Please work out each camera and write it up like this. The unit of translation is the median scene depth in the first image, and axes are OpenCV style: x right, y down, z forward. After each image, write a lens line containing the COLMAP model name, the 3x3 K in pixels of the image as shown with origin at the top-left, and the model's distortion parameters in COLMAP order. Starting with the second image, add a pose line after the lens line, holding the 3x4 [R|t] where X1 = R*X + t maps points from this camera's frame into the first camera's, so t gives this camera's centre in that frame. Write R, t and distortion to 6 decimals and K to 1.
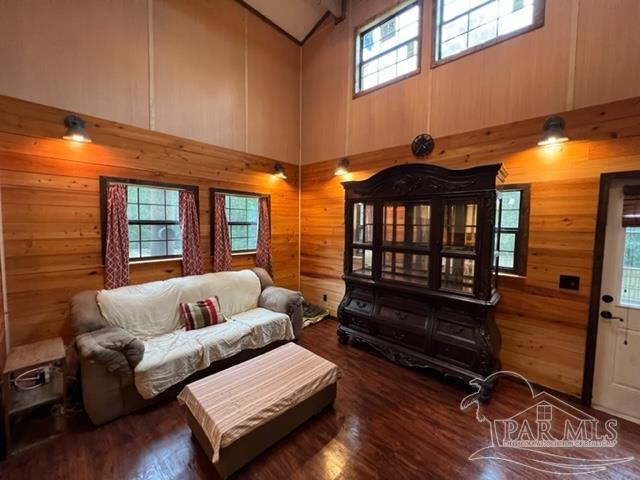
lens RADIAL K [[255.7, 0, 313.5], [0, 255.7, 239.9], [0, 0, 1]] dist [0.000684, -0.000289]
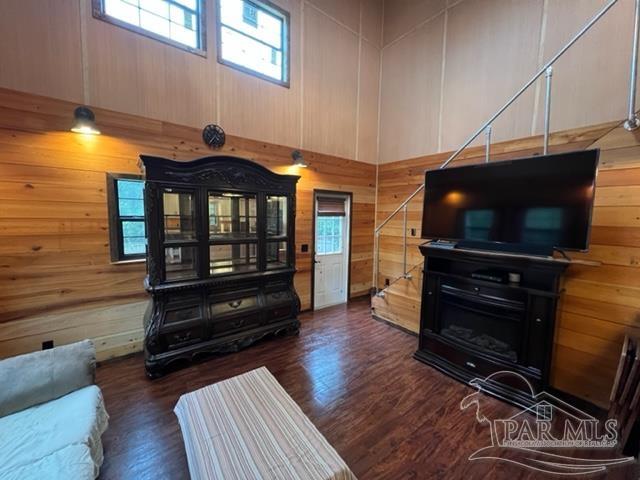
lens RADIAL K [[255.7, 0, 322.4], [0, 255.7, 239.8], [0, 0, 1]] dist [0.000684, -0.000289]
pose [[0.159366, -0.106067, 0.981505, -0.575443], [0.047189, 0.993894, 0.099744, -0.049410], [-0.986091, 0.030420, 0.163398, 0.465196]]
